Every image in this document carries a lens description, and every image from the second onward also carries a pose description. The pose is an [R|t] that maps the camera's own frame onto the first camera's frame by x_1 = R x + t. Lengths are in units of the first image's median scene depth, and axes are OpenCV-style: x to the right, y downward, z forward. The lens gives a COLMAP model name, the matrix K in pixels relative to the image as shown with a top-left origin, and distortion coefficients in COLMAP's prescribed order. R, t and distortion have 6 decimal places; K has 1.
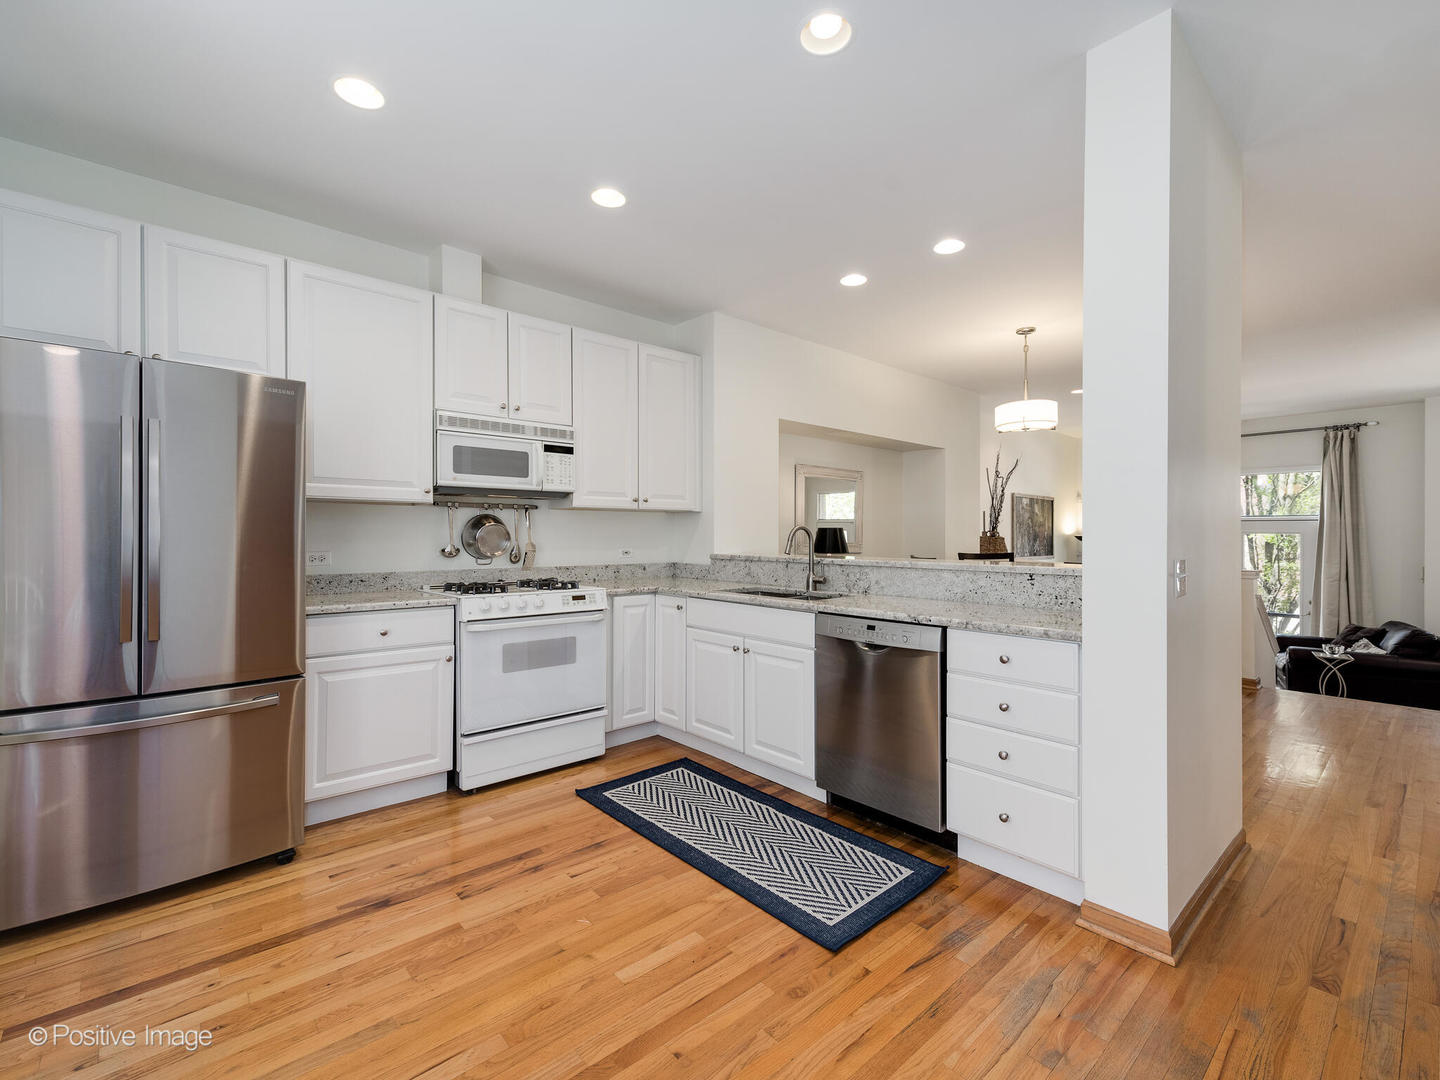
lens RADIAL K [[634.1, 0, 717.7], [0, 634.1, 533.7], [0, 0, 1]] dist [0.001150, 0.000185]
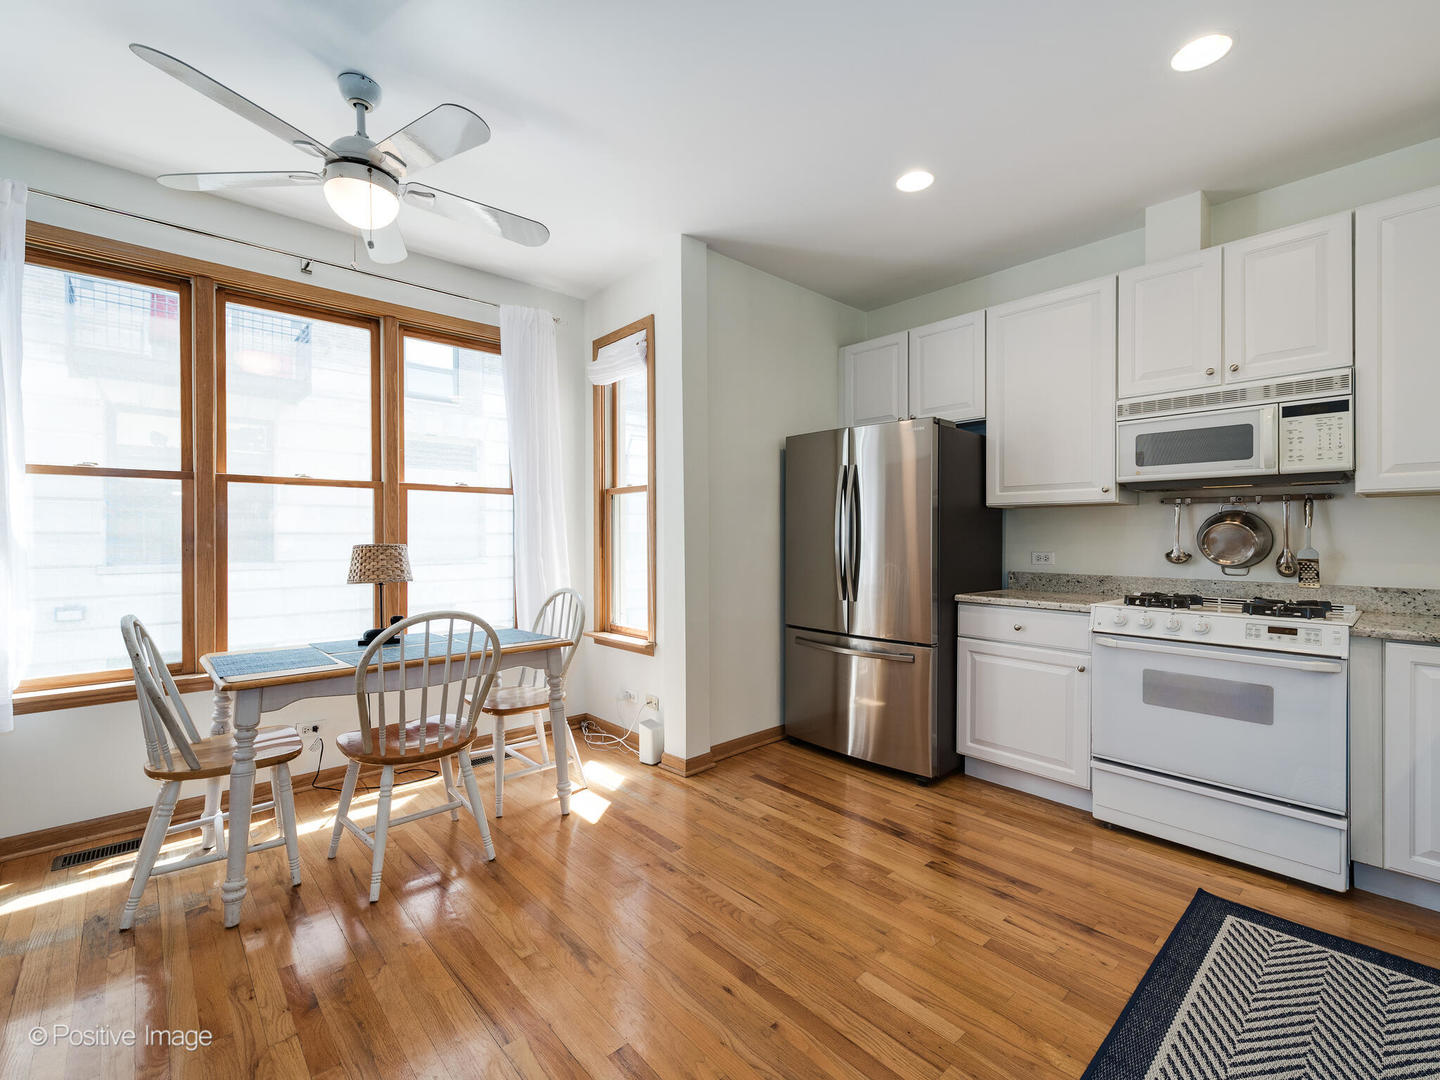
lens RADIAL K [[634.1, 0, 717.7], [0, 634.1, 533.7], [0, 0, 1]] dist [0.001150, 0.000185]
pose [[0.012256, -0.004242, -0.999916, 0.431869], [0.001154, 0.999990, -0.004228, 0.000629], [0.999924, -0.001102, 0.012261, 0.383523]]
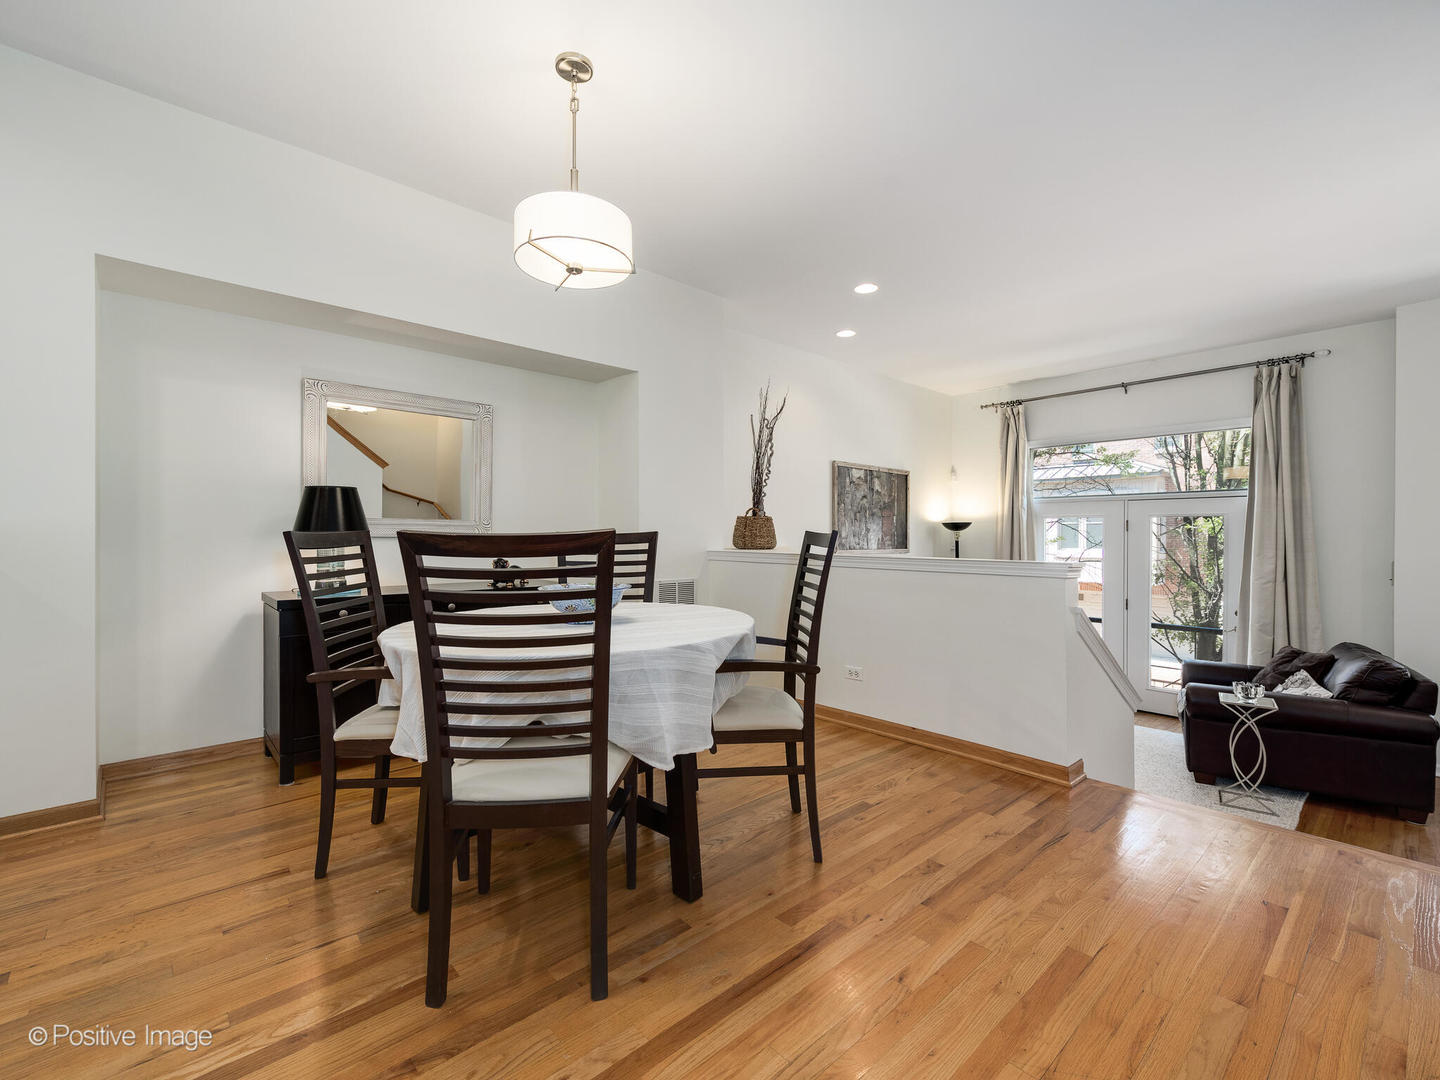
lens RADIAL K [[637.5, 0, 723.2], [0, 637.5, 535.1], [0, 0, 1]] dist [0.007215, 0.000283]
pose [[0.999855, -0.000364, 0.017003, 0.816373], [0.000383, 0.999999, -0.001106, 0.052706], [-0.017003, 0.001112, 0.999855, 0.695548]]
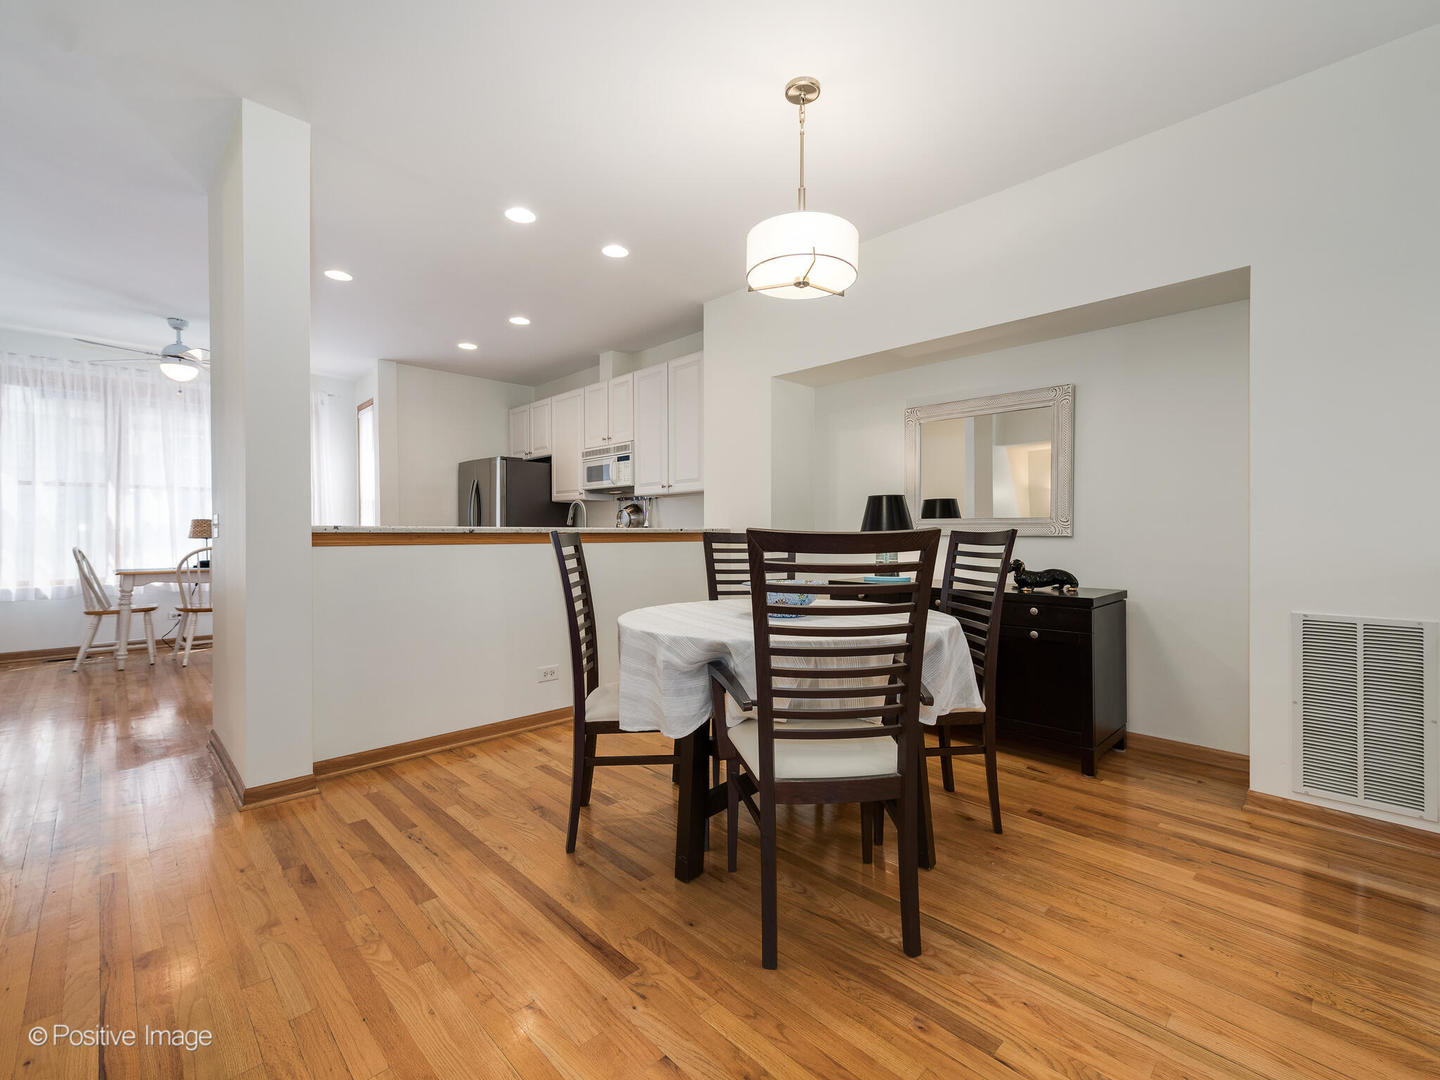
lens RADIAL K [[637.5, 0, 723.2], [0, 637.5, 535.1], [0, 0, 1]] dist [0.007215, 0.000283]
pose [[0.050976, 0.000100, -0.998700, 1.351931], [0.000511, 1.000000, 0.000126, 0.052551], [0.998700, -0.000517, 0.050976, 1.224174]]
